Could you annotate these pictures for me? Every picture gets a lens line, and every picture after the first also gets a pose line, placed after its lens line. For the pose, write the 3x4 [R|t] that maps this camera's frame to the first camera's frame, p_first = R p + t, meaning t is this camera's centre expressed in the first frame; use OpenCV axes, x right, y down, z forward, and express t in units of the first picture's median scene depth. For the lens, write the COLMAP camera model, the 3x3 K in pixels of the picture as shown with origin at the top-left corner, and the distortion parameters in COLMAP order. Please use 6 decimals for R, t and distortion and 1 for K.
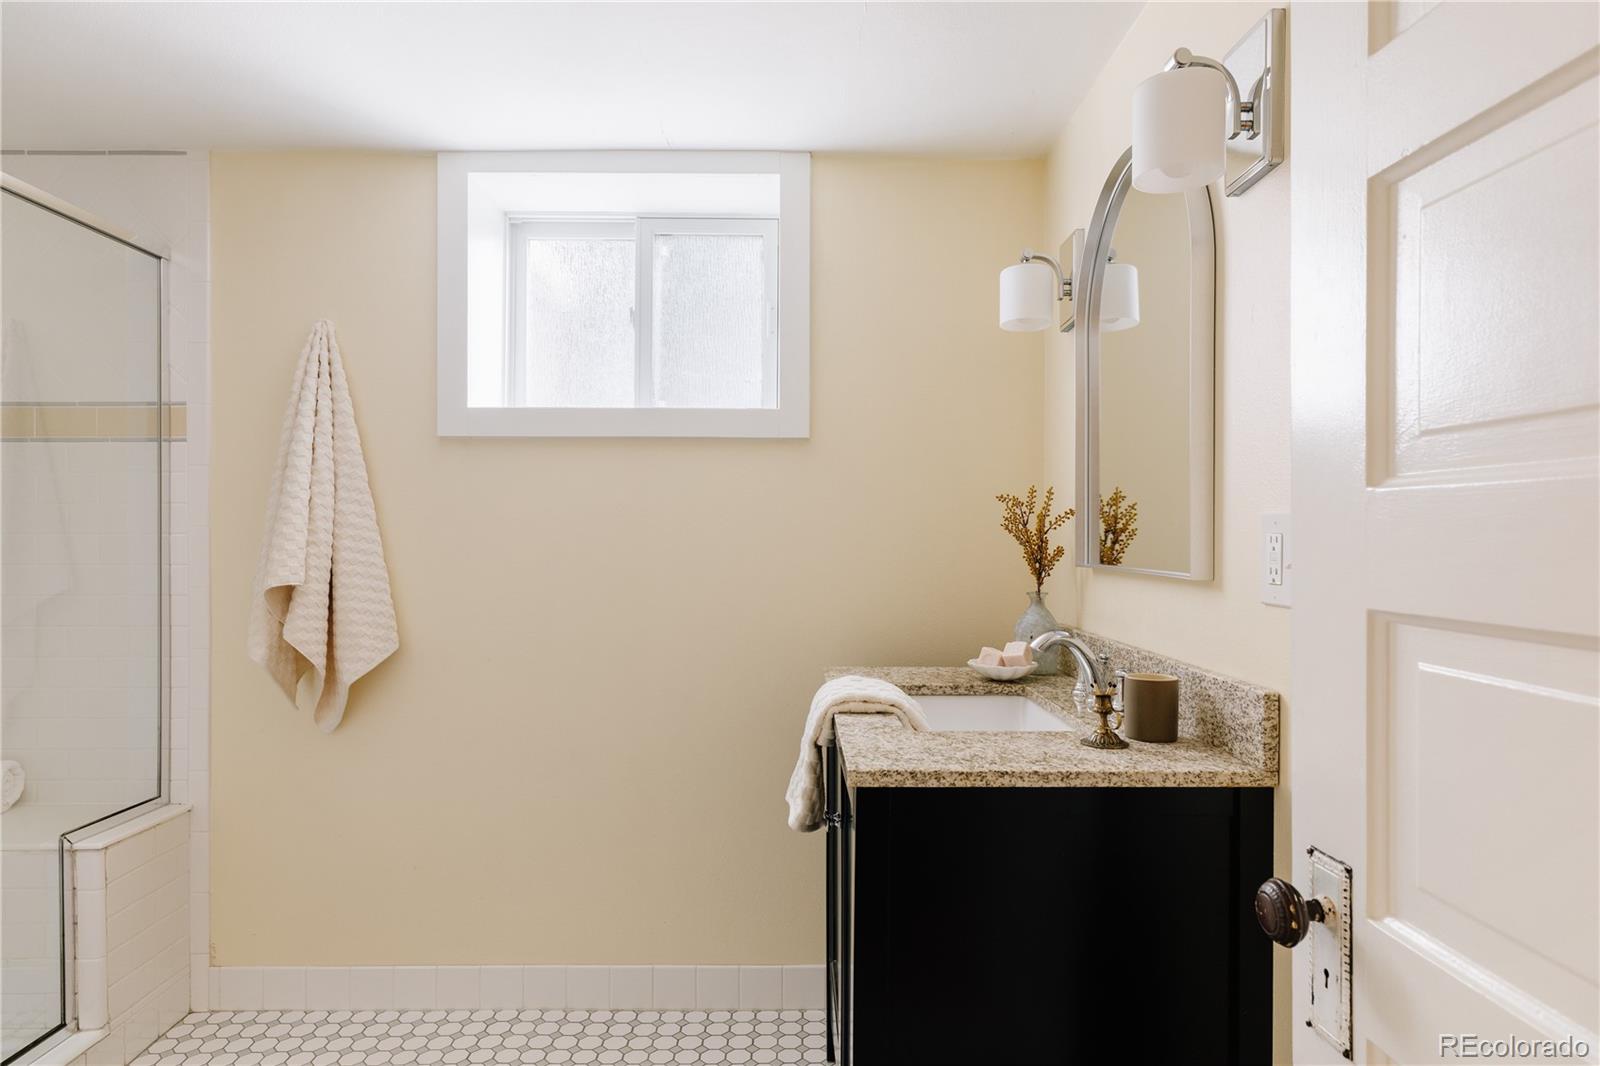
lens RADIAL K [[919.8, 0, 800.0], [0, 919.8, 533.0], [0, 0, 1]] dist [-0.001534, -0.001111]
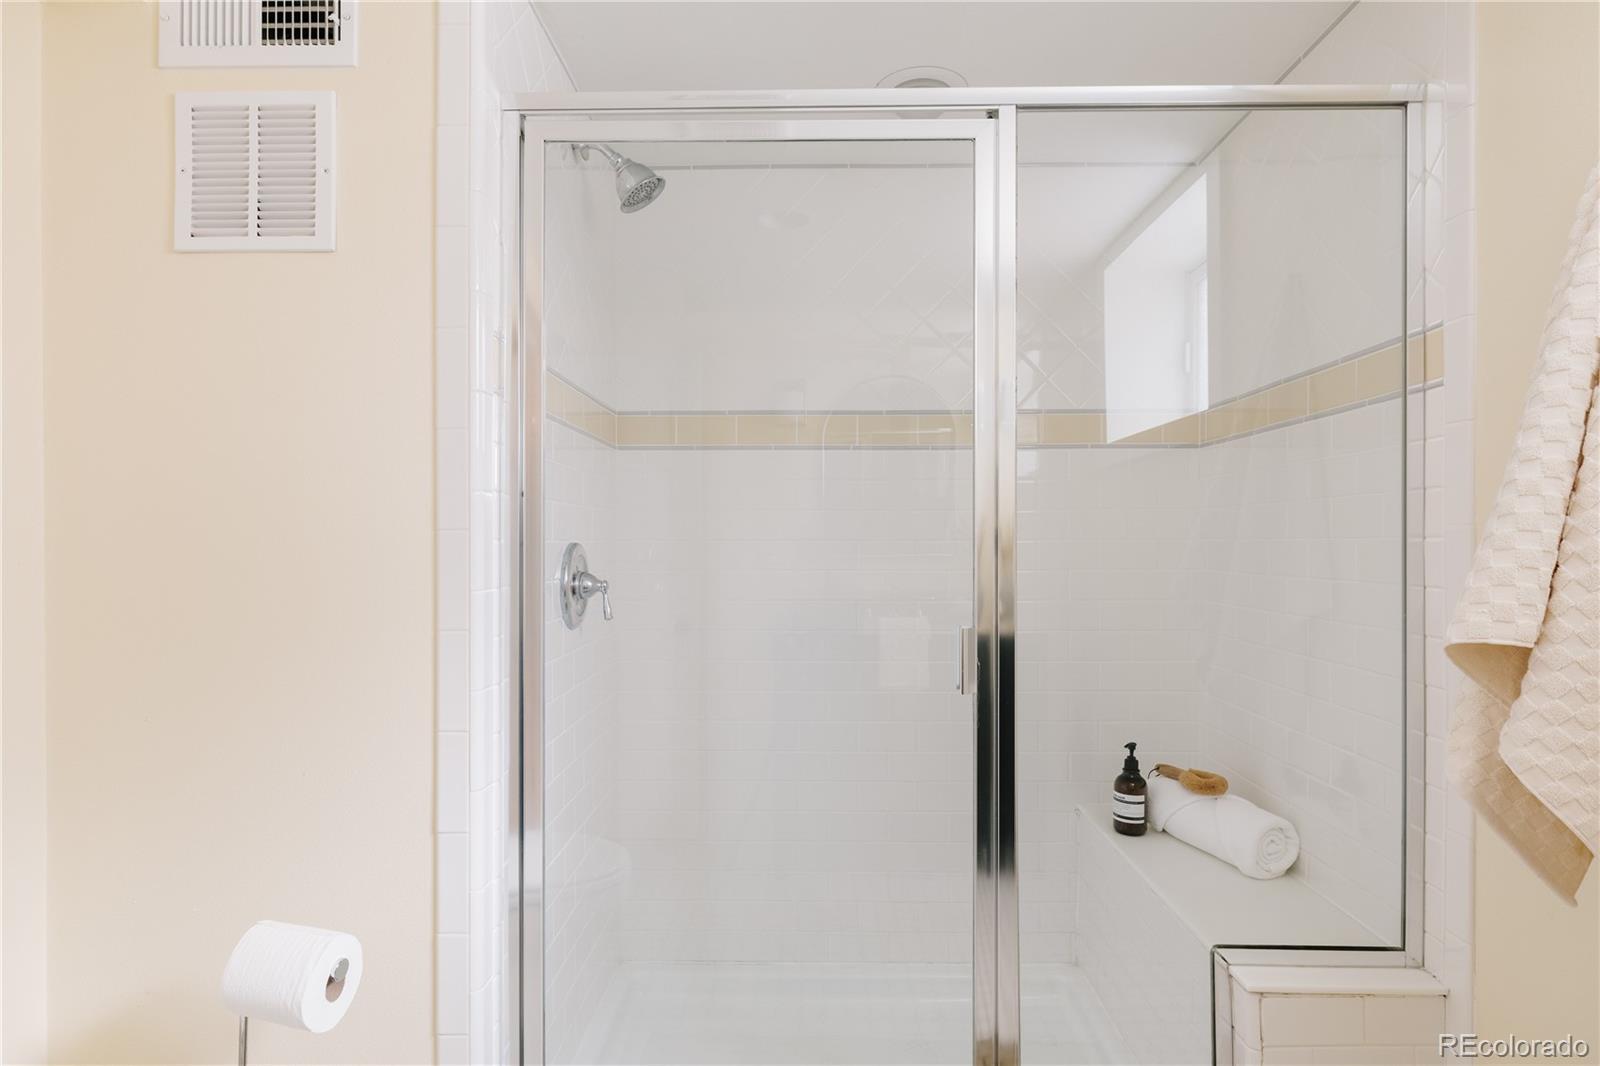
lens RADIAL K [[874.5, 0, 803.5], [0, 874.5, 542.4], [0, 0, 1]] dist [0.018305, 0.001394]
pose [[0.001684, 0.001841, -0.999997, -0.082567], [0.005075, 0.999985, 0.001850, 0.000868], [0.999986, -0.005078, 0.001674, 0.580457]]
